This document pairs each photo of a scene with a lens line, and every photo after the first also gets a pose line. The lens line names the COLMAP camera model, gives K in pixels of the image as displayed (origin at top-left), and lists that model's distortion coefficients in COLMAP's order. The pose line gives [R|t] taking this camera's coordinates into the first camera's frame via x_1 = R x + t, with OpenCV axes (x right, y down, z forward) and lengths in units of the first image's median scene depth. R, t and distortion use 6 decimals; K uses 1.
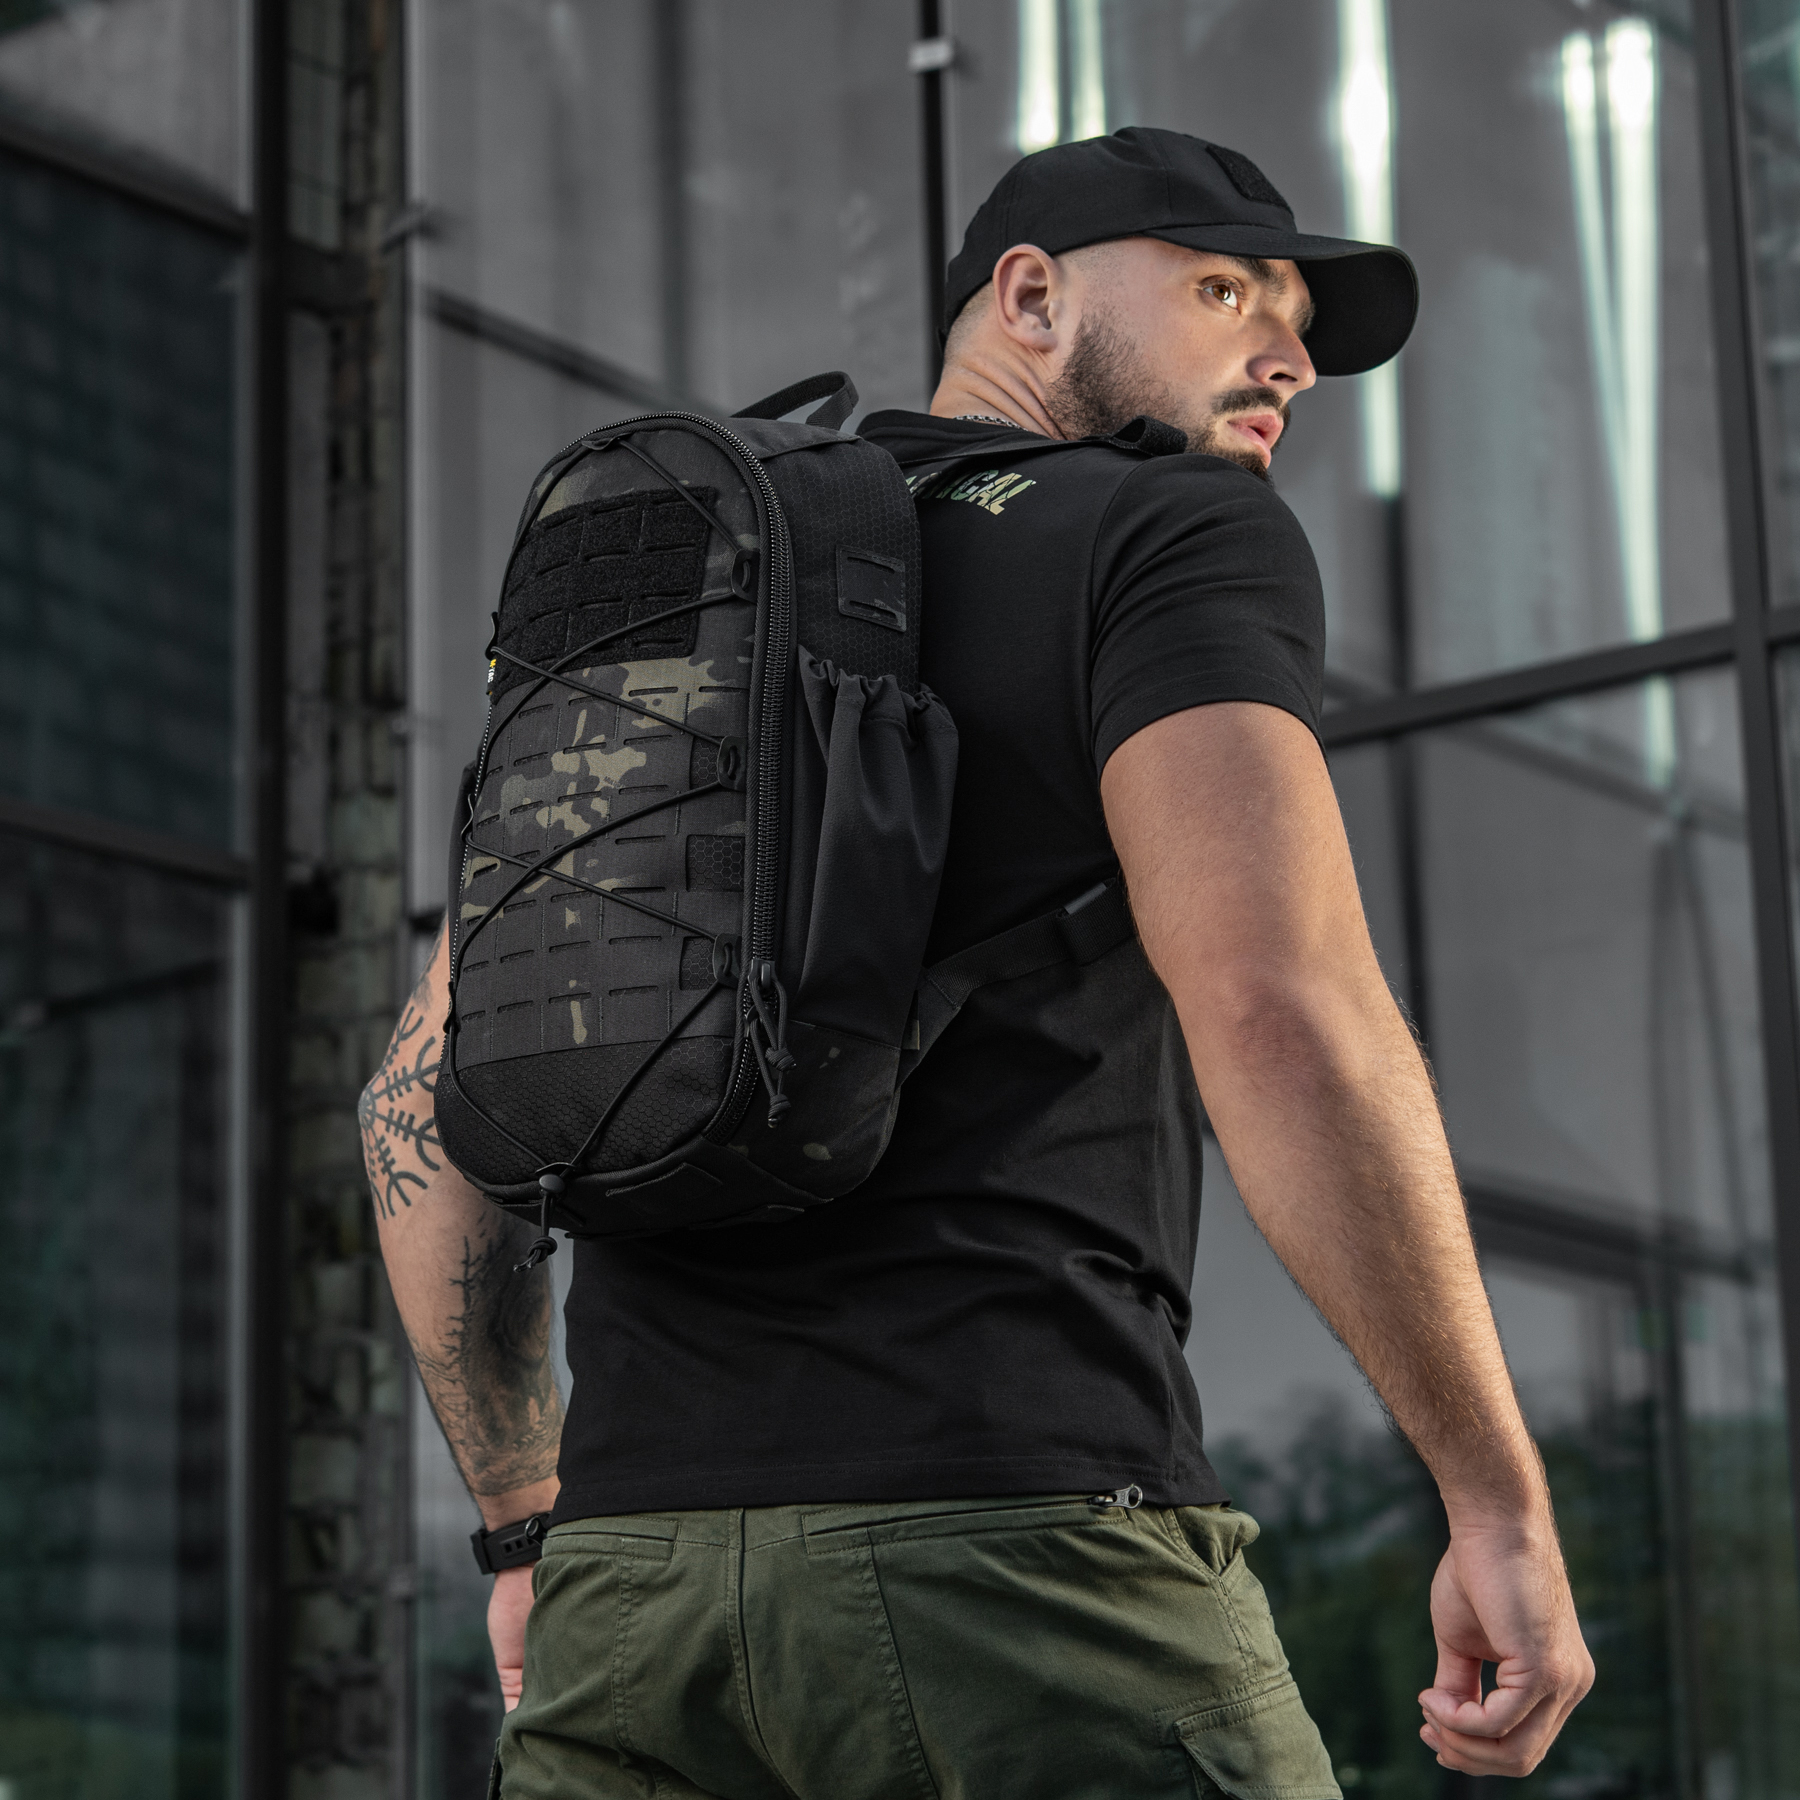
lens RADIAL K [[5163.0, 0, 901.7], [0, 5163.0, 899.4], [0, 0, 1]] dist [0.034389, 0.000000]
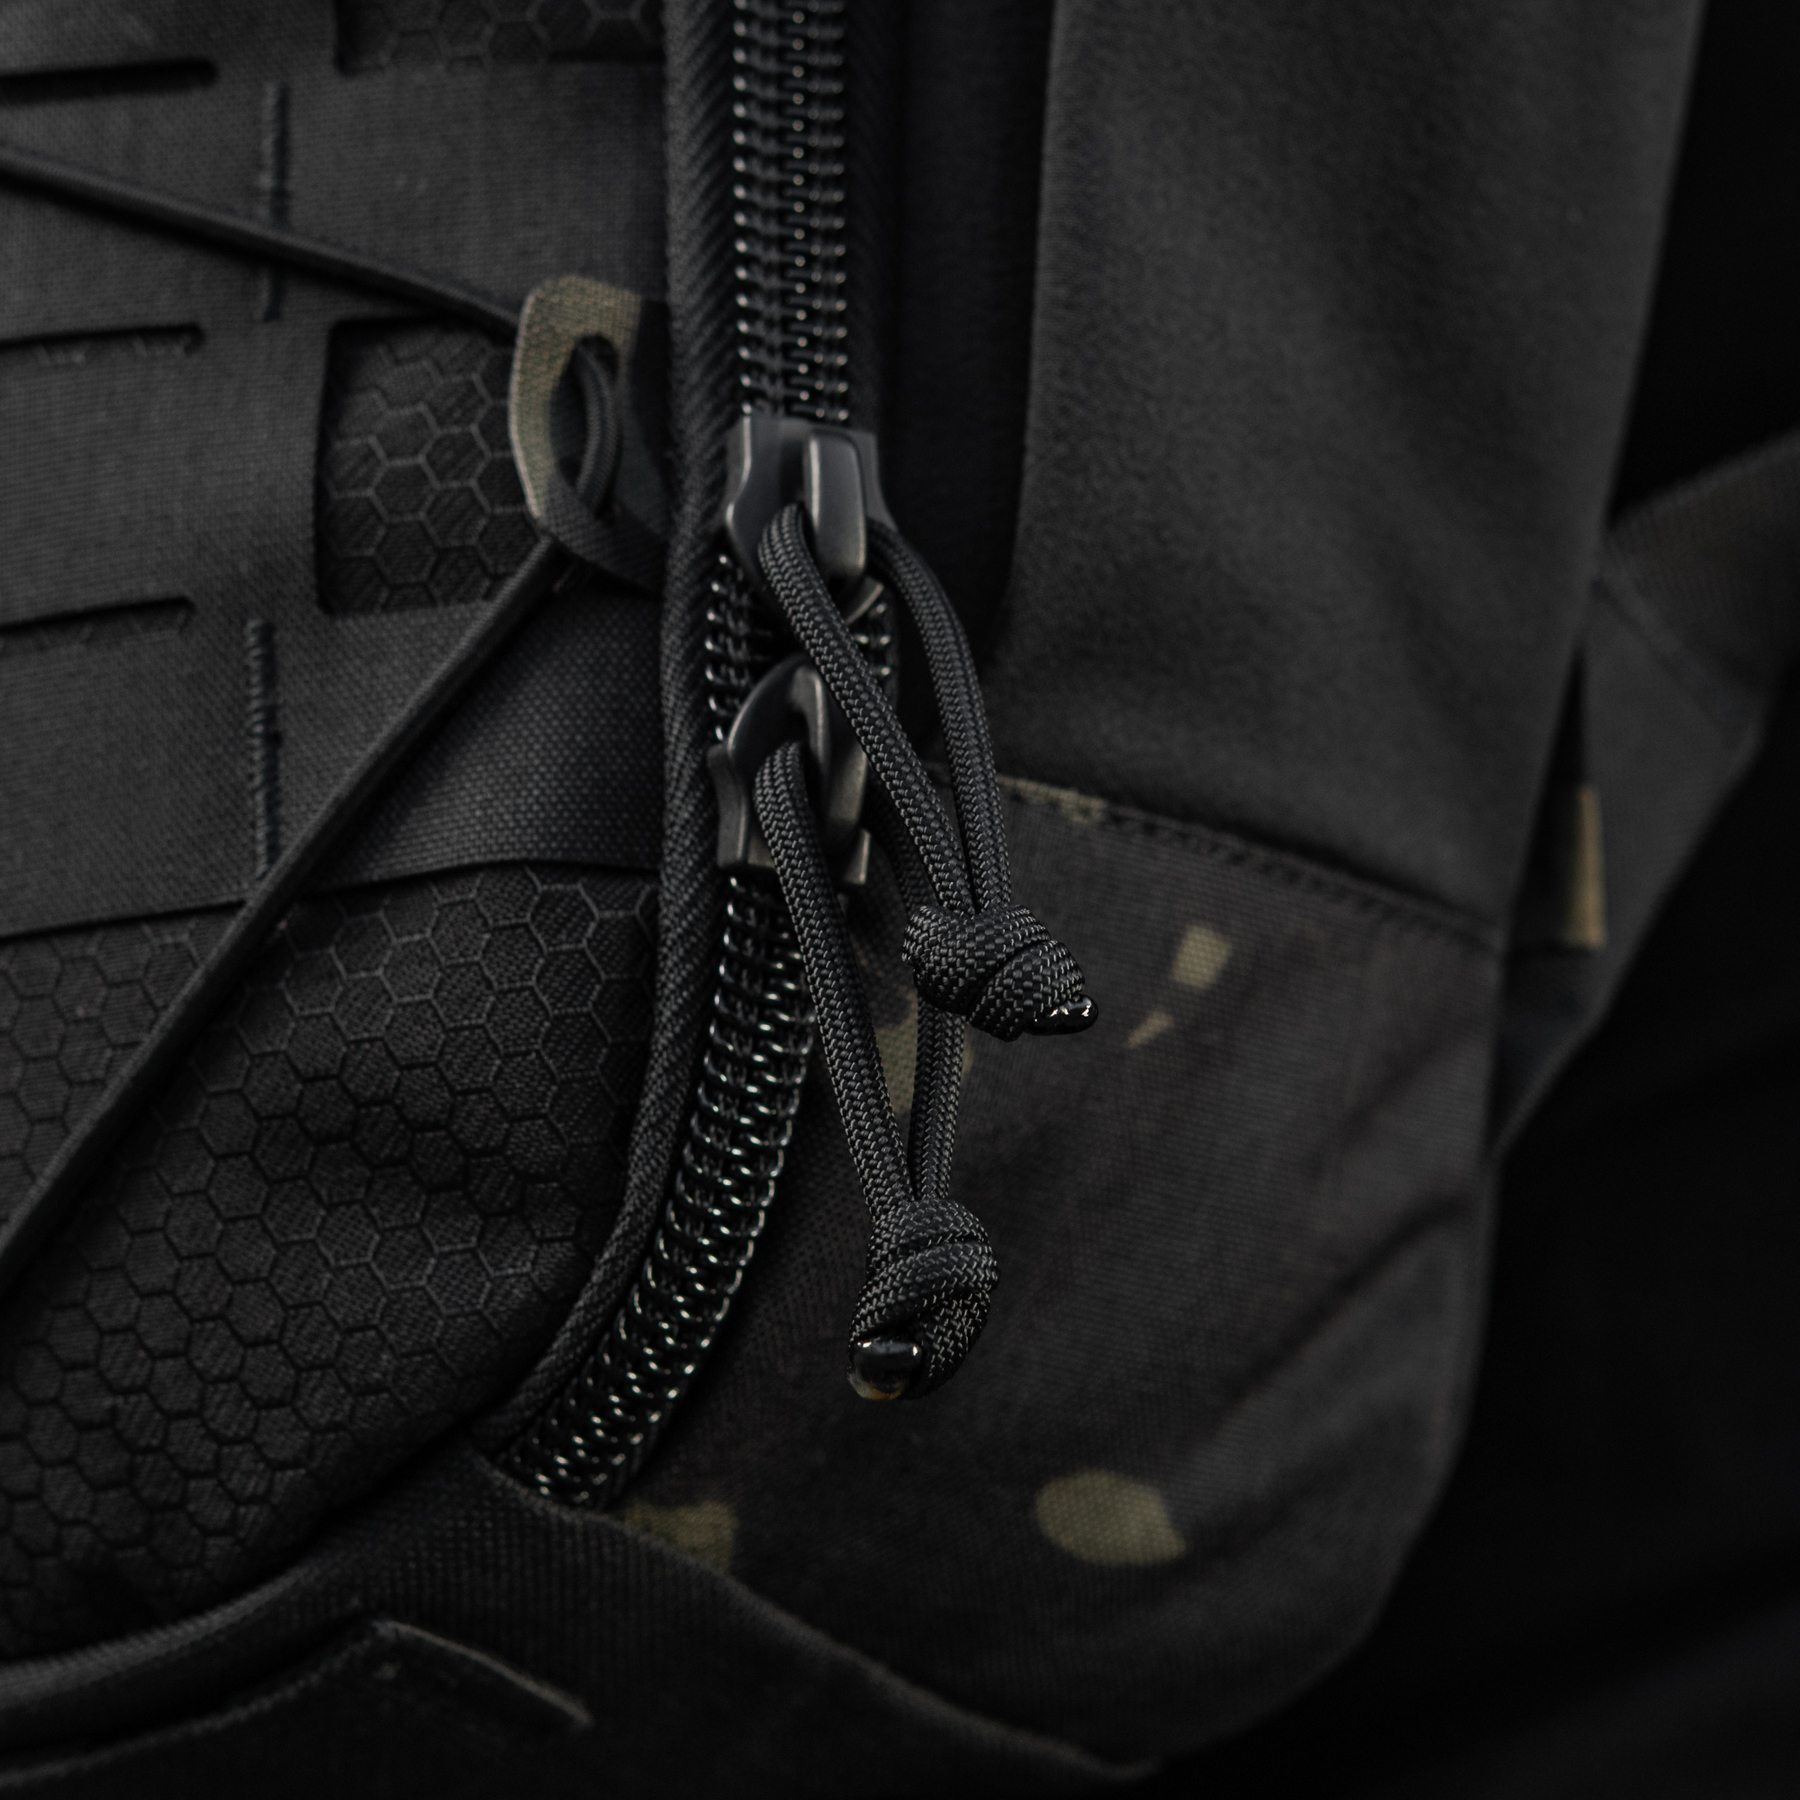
lens RADIAL K [[5163.0, 0, 895.0], [0, 5163.0, 906.3], [0, 0, 1]] dist [0.034389, 0.000000]
pose [[0.994193, -0.026720, 0.104238, -0.042055], [0.029396, 0.999274, -0.024216, 0.031940], [-0.103515, 0.027139, 0.994258, 0.824970]]
